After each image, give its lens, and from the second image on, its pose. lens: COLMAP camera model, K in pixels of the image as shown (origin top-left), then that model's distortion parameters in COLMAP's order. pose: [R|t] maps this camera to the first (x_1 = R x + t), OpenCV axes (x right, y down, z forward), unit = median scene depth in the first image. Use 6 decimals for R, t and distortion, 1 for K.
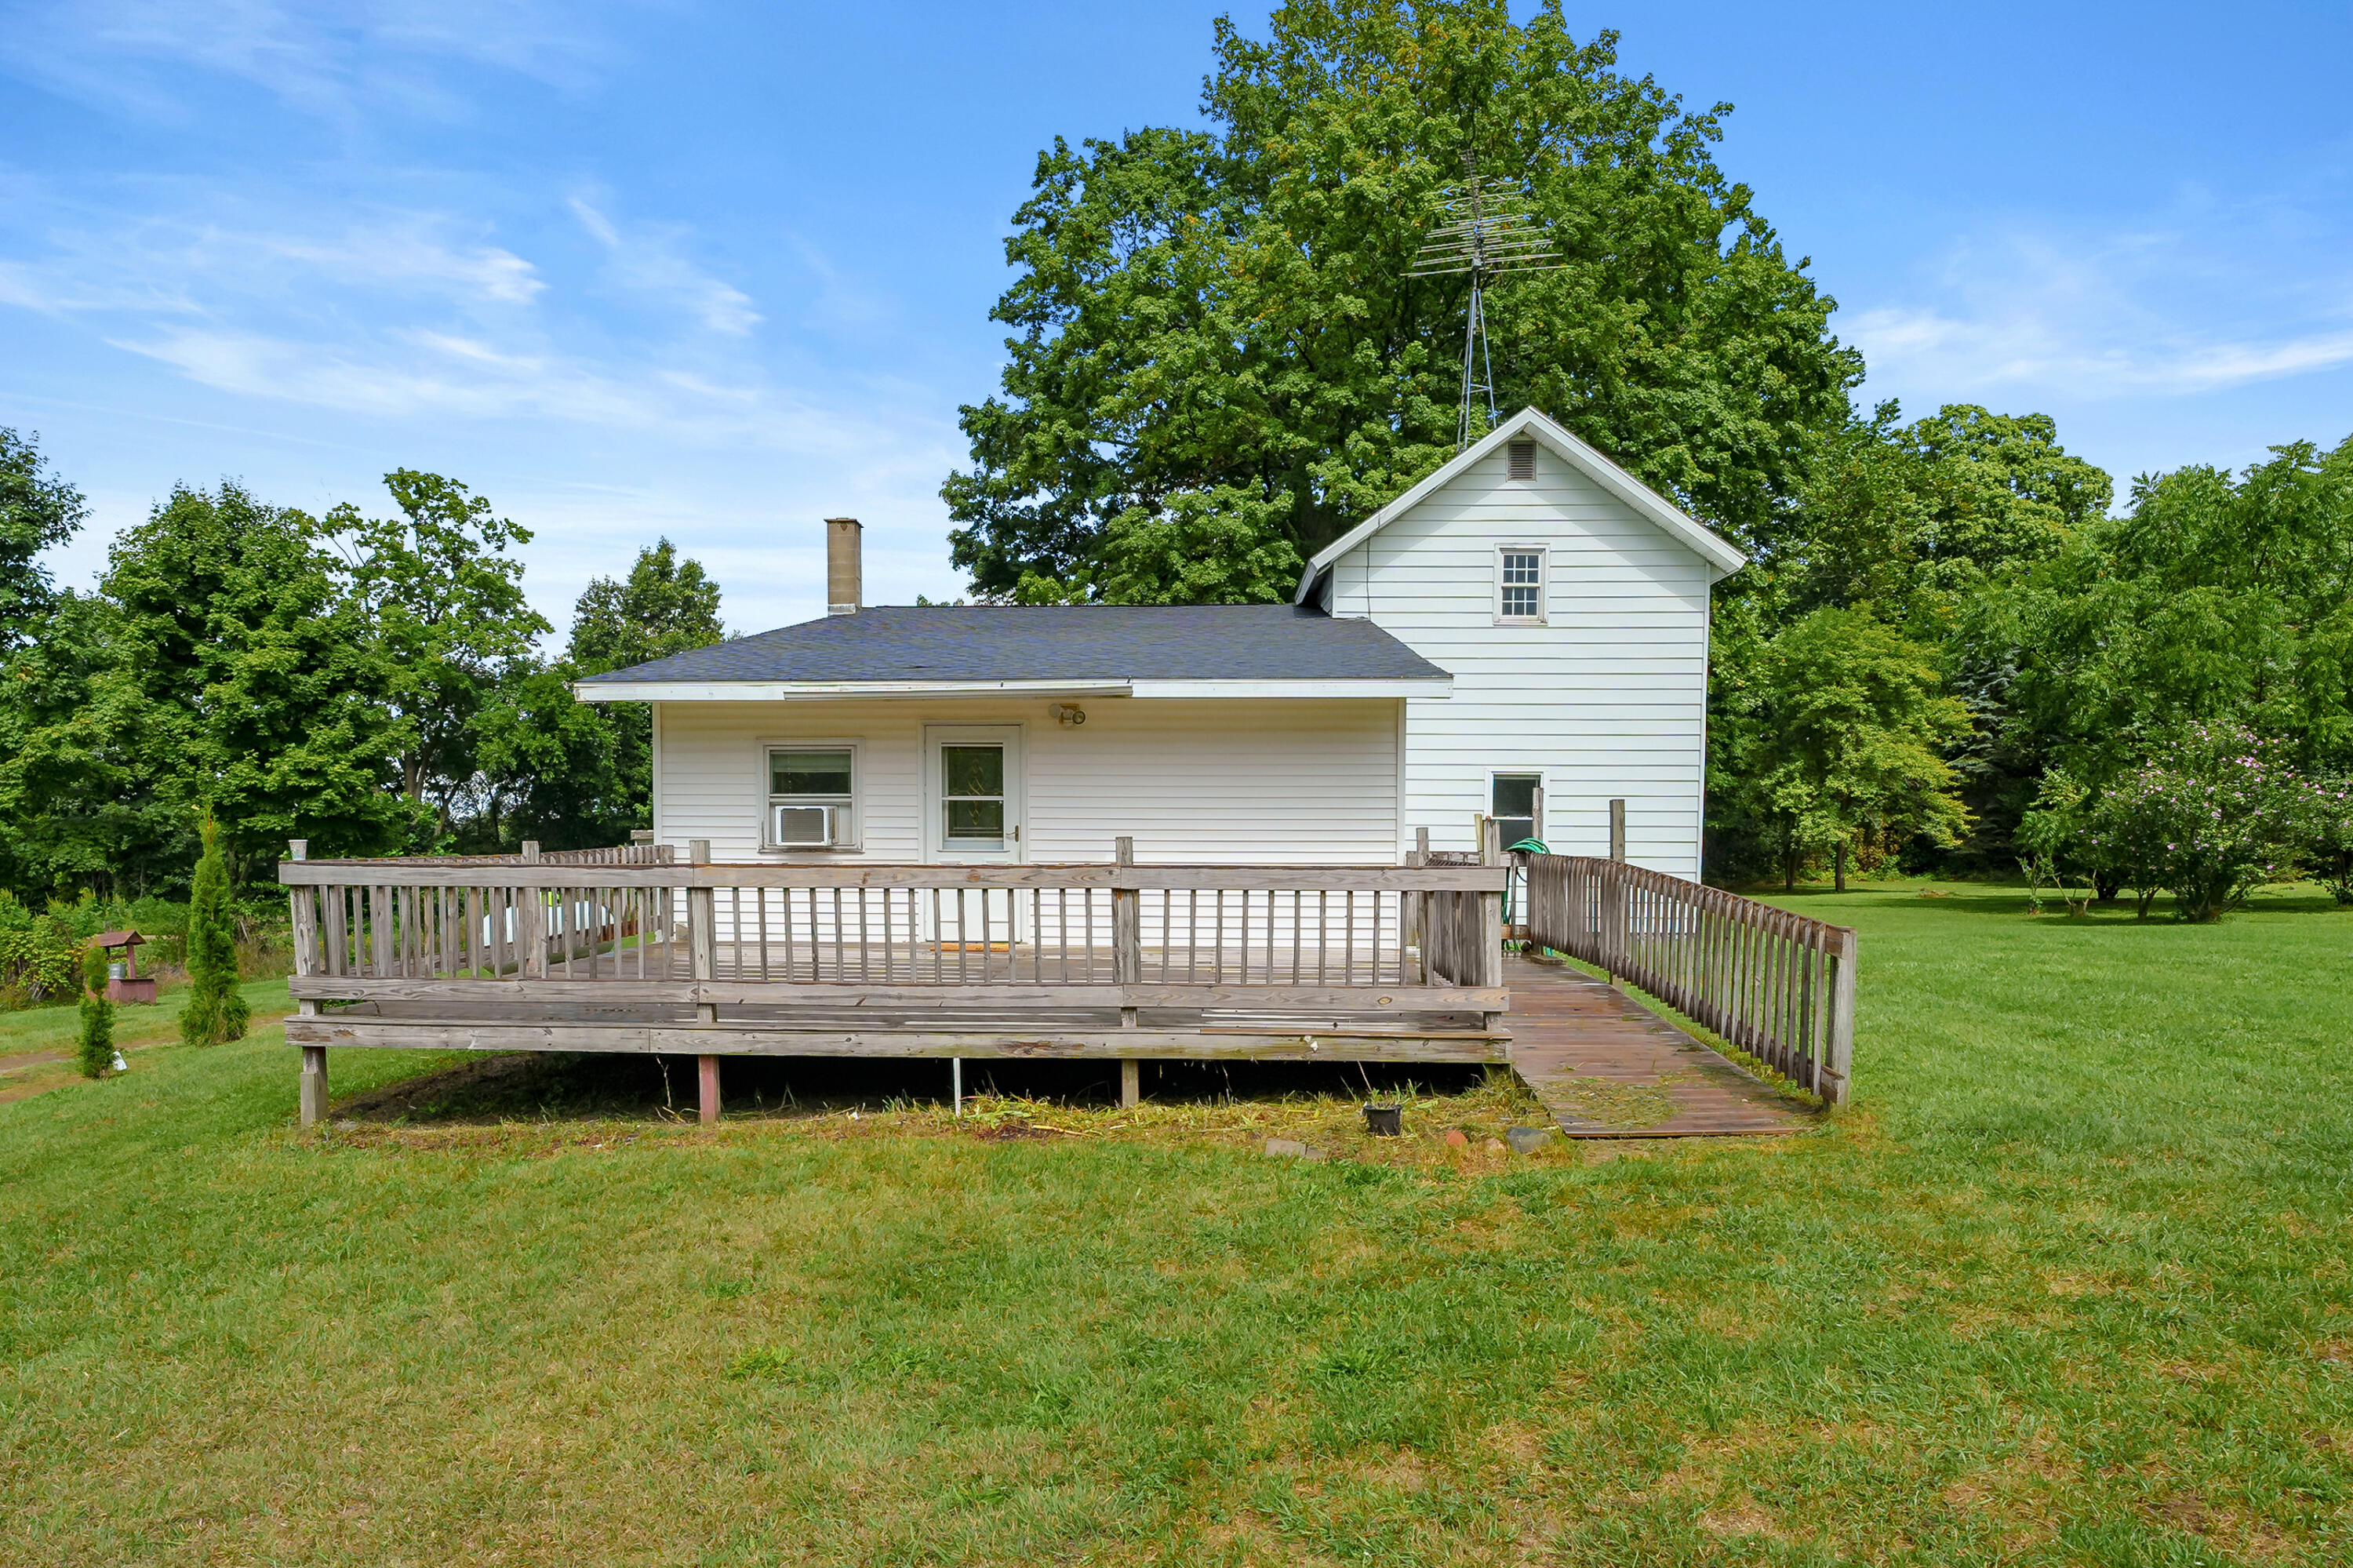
lens RADIAL K [[1210.7, 0, 1177.1], [0, 1210.7, 809.7], [0, 0, 1]] dist [-0.002947, 0.000299]
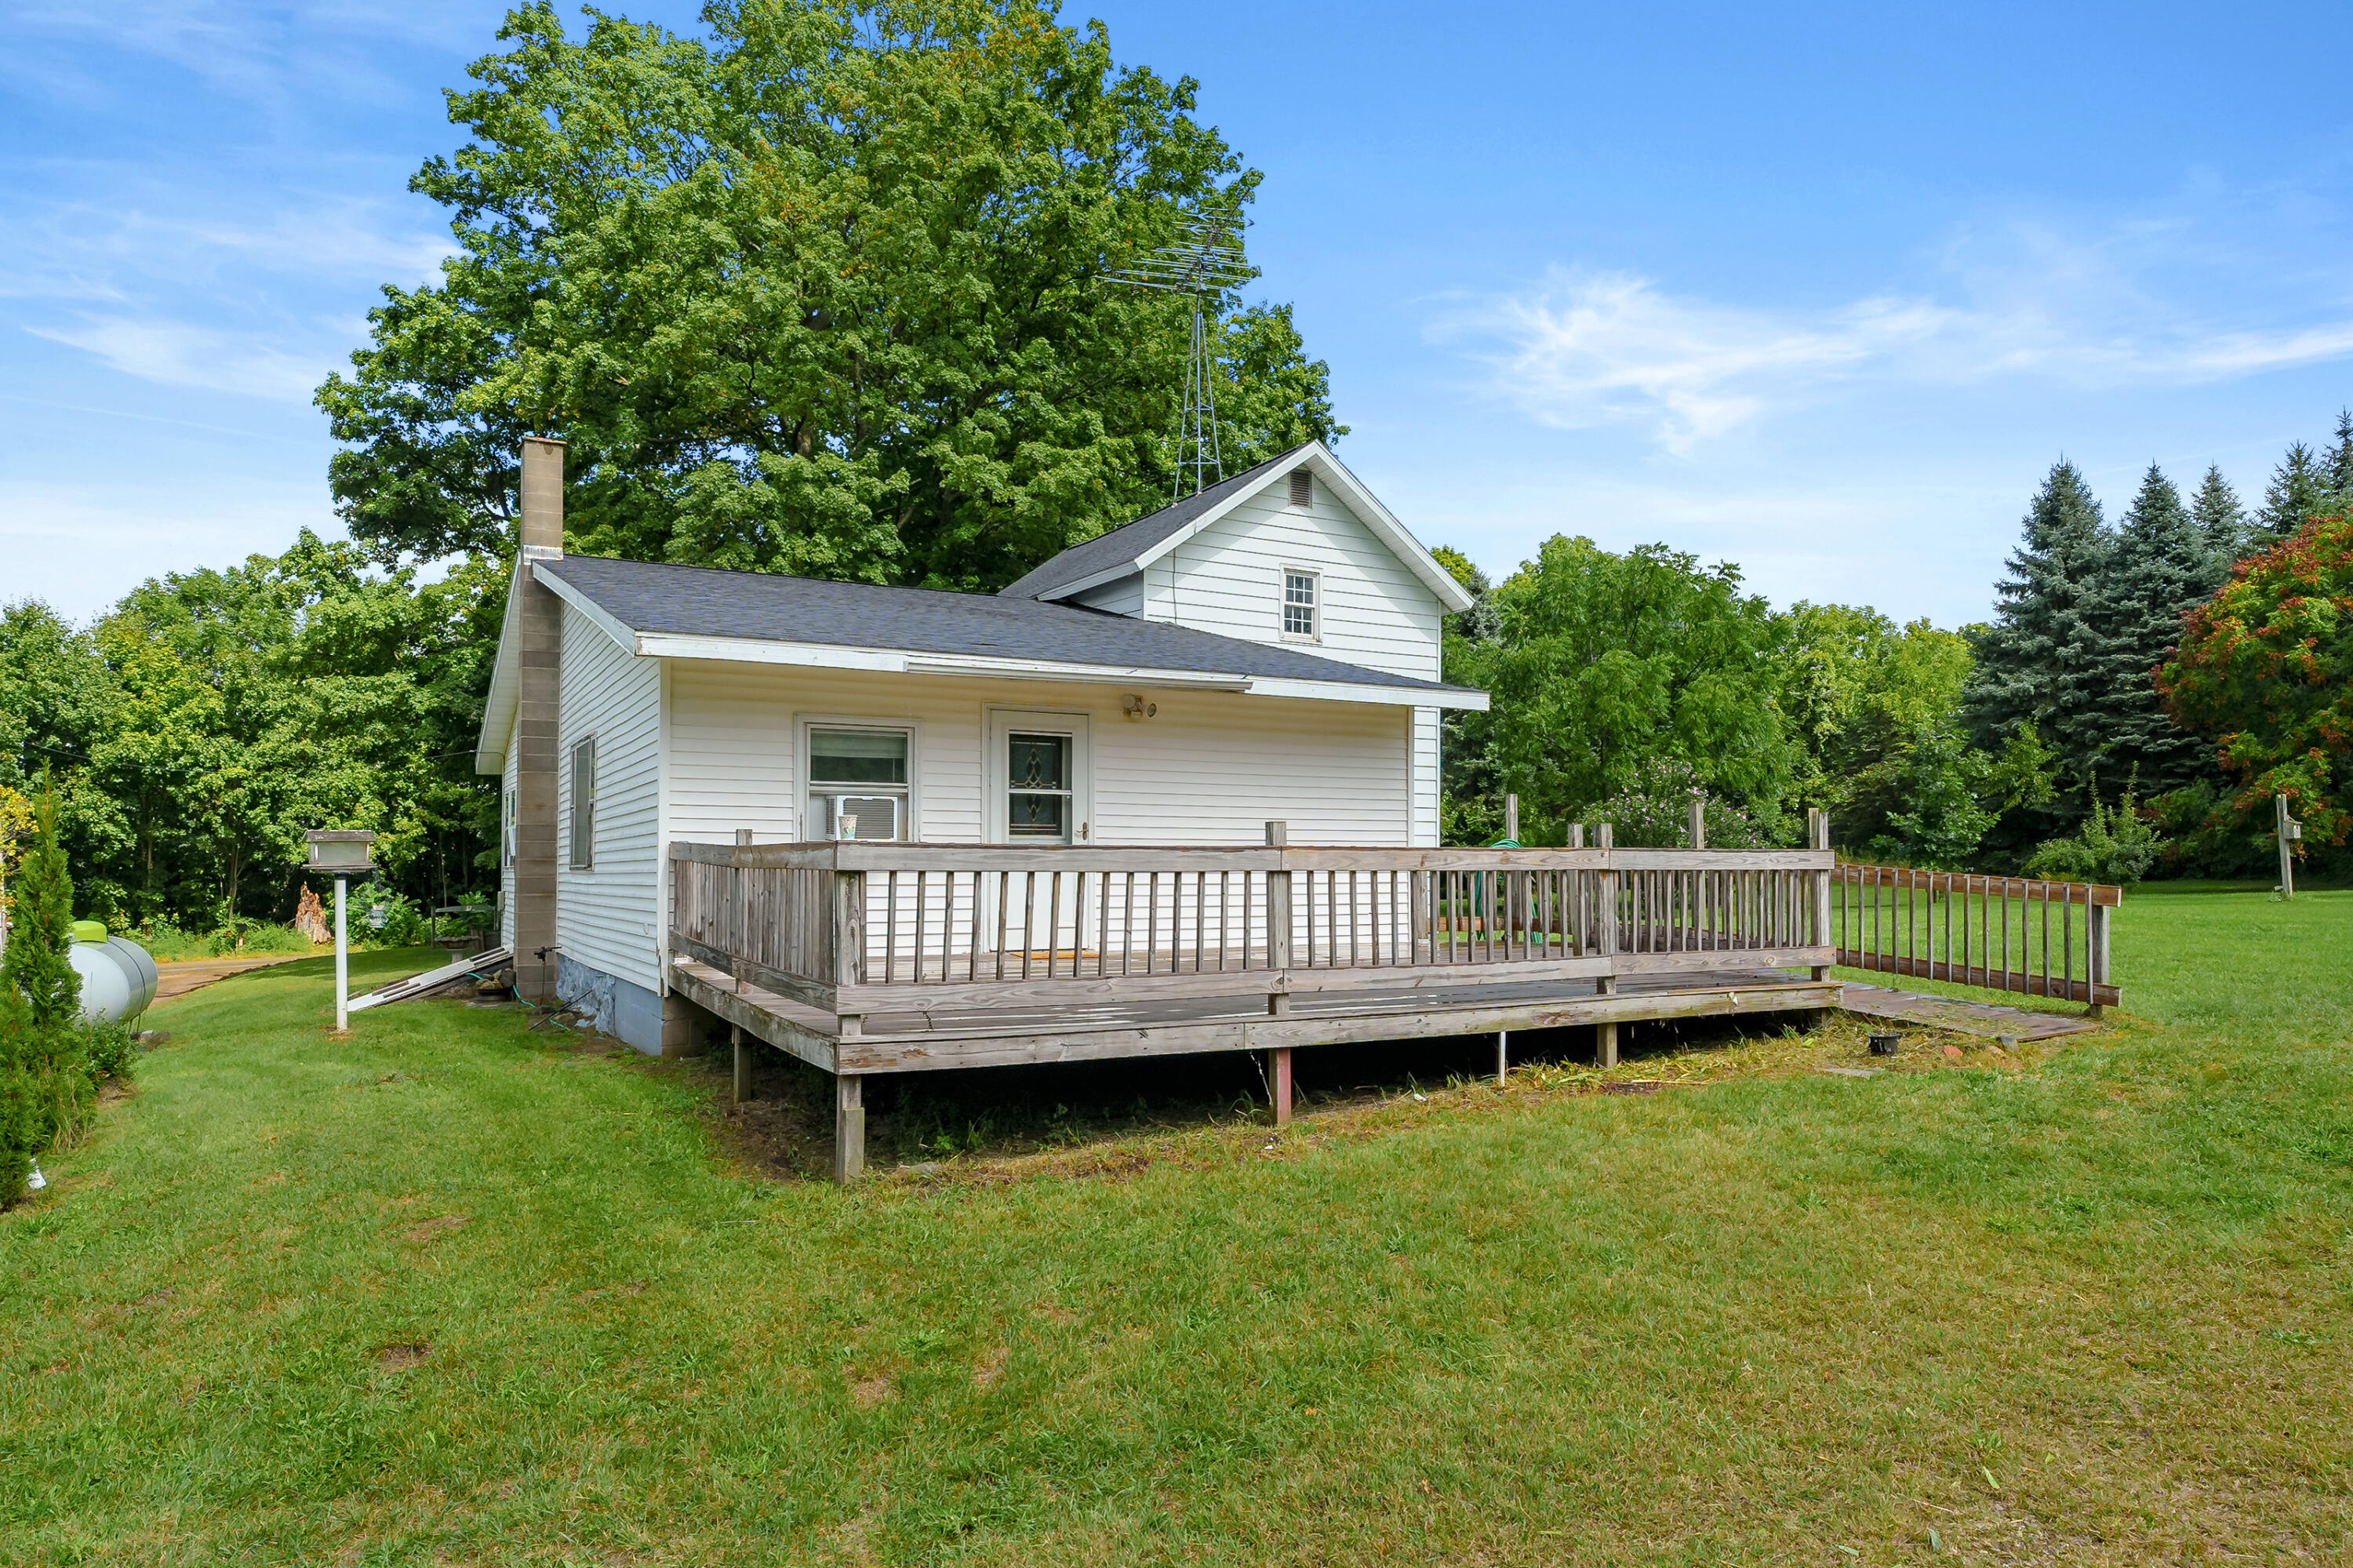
lens RADIAL K [[1338.1, 0, 1175.0], [0, 1338.1, 769.8], [0, 0, 1]] dist [0.003661, 0.000892]
pose [[0.867022, 0.030887, 0.497311, -0.577654], [-0.008571, 0.998854, -0.047095, 0.020701], [-0.498196, 0.036570, 0.866293, 0.074746]]
